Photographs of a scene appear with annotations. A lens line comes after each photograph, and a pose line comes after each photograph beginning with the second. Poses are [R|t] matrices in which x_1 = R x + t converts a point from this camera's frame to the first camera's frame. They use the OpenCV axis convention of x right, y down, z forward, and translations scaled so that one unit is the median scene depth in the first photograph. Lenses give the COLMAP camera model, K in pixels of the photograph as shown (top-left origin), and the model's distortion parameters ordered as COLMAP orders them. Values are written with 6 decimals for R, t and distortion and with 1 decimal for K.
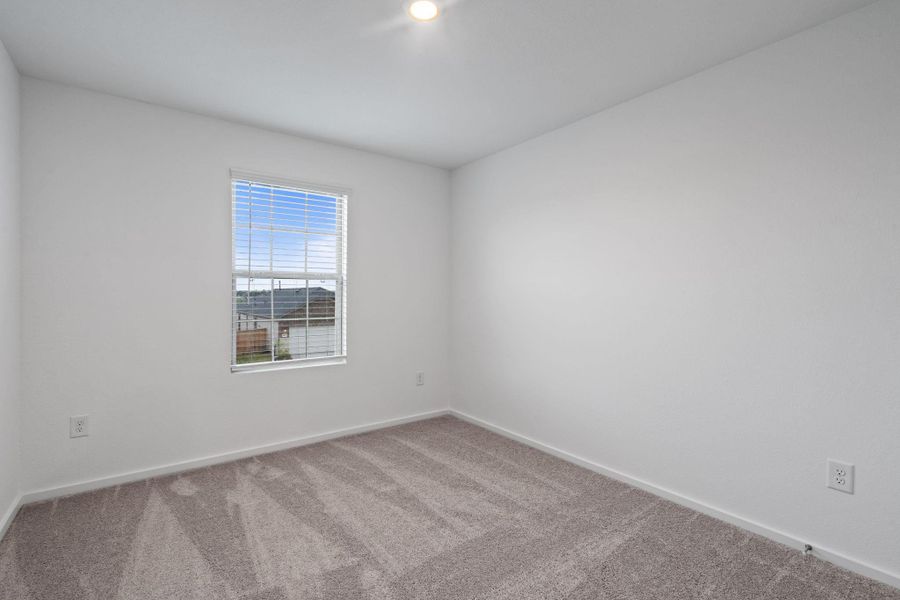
lens RADIAL K [[413.5, 0, 450.0], [0, 413.5, 300.0], [0, 0, 1]] dist [0.000059, 0.000313]
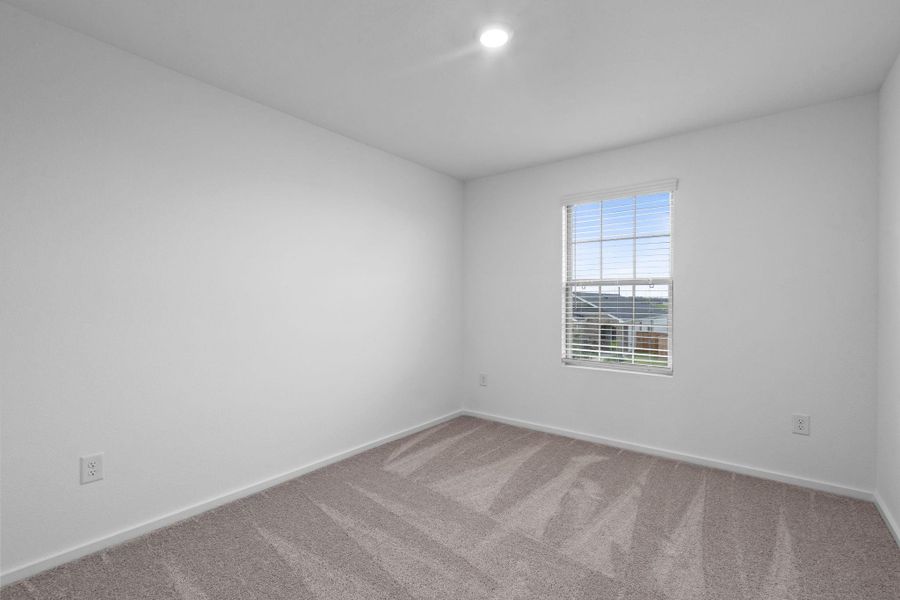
lens RADIAL K [[413.5, 0, 450.0], [0, 413.5, 300.0], [0, 0, 1]] dist [0.000059, 0.000313]
pose [[0.959373, -0.021617, 0.281312, -0.561345], [0.025726, 0.999609, -0.010920, -0.004327], [-0.280966, 0.017713, 0.959554, -0.000464]]
